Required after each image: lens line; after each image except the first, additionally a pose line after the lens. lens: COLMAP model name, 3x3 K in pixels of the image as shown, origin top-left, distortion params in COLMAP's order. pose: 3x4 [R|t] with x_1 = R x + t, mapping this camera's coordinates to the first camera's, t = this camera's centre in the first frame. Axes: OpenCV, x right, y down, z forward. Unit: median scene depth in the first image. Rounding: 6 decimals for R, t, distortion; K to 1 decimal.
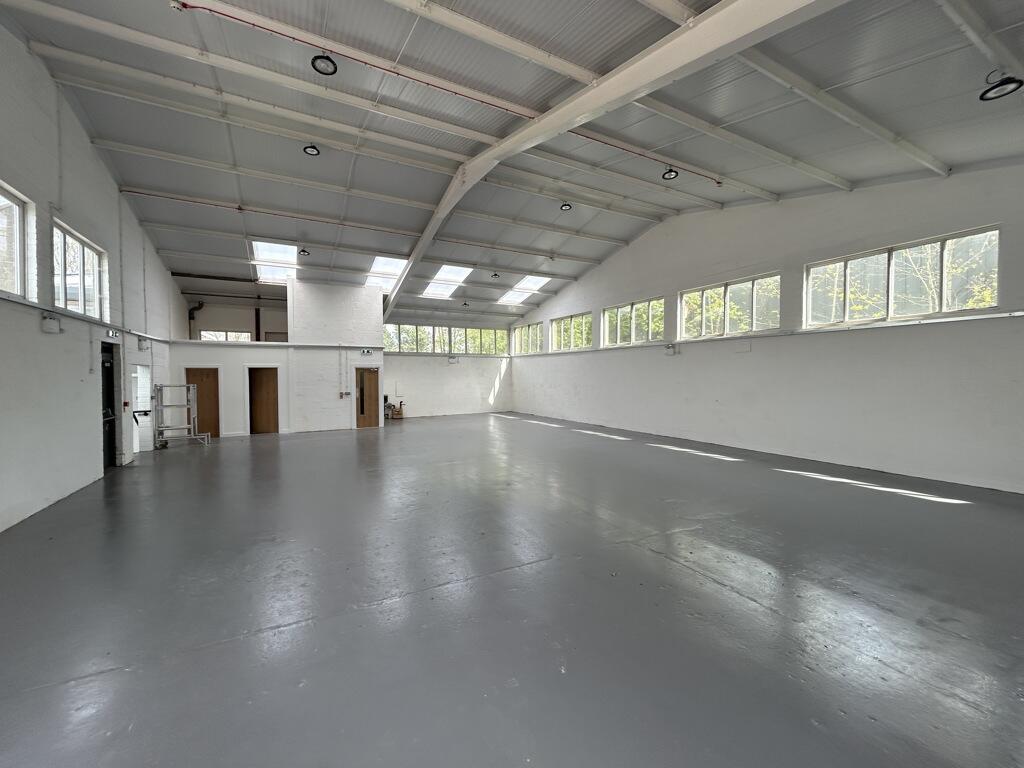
lens RADIAL K [[410.3, 0, 508.2], [0, 410.3, 386.1], [0, 0, 1]] dist [0.001718, 0.003000]
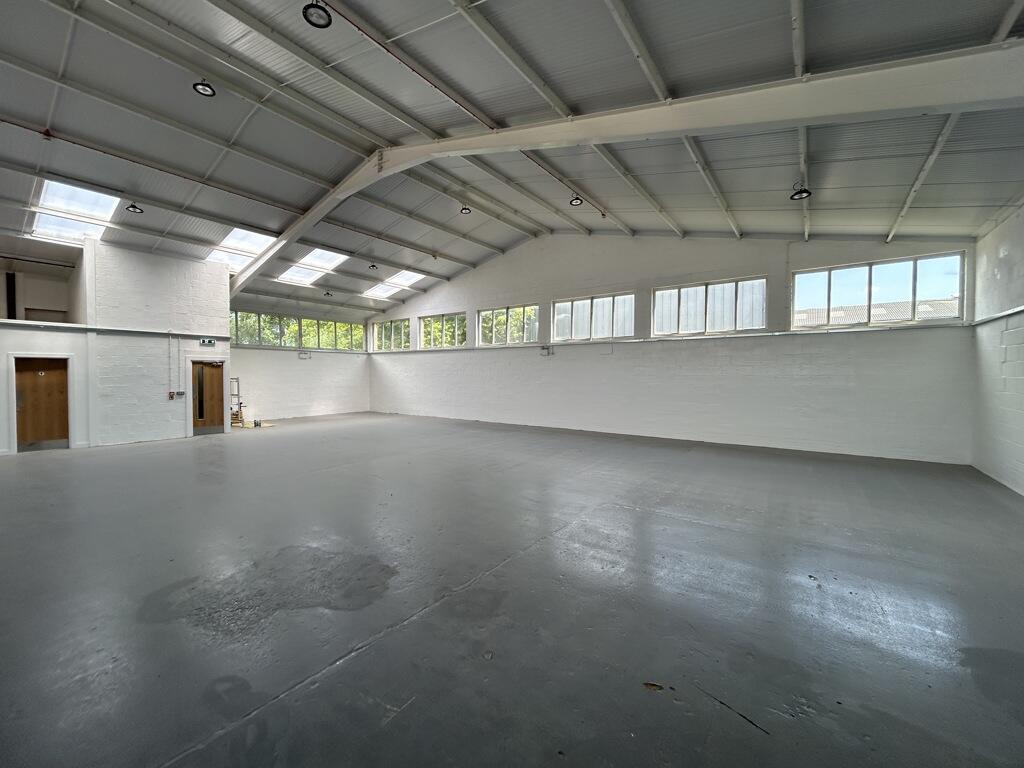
lens RADIAL K [[410.3, 0, 506.8], [0, 410.3, 385.3], [0, 0, 1]] dist [0.001718, 0.003000]
pose [[0.906671, -0.005073, 0.421809, -0.165230], [0.006060, 0.999981, -0.001001, 0.007776], [-0.421796, 0.003464, 0.906684, 0.008310]]
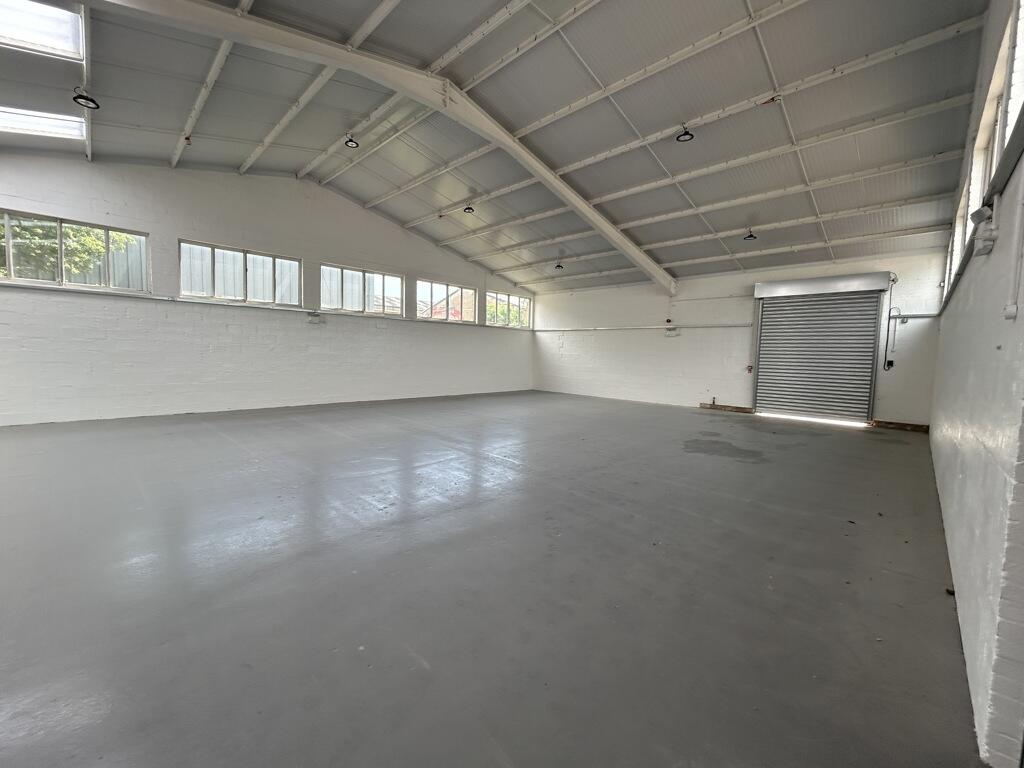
lens RADIAL K [[410.3, 0, 470.7], [0, 410.3, 377.3], [0, 0, 1]] dist [0.001718, 0.003000]
pose [[-0.234445, -0.064325, 0.969999, -0.606345], [0.003395, 0.997748, 0.066986, -0.008413], [-0.972124, 0.018997, -0.233698, 0.780849]]
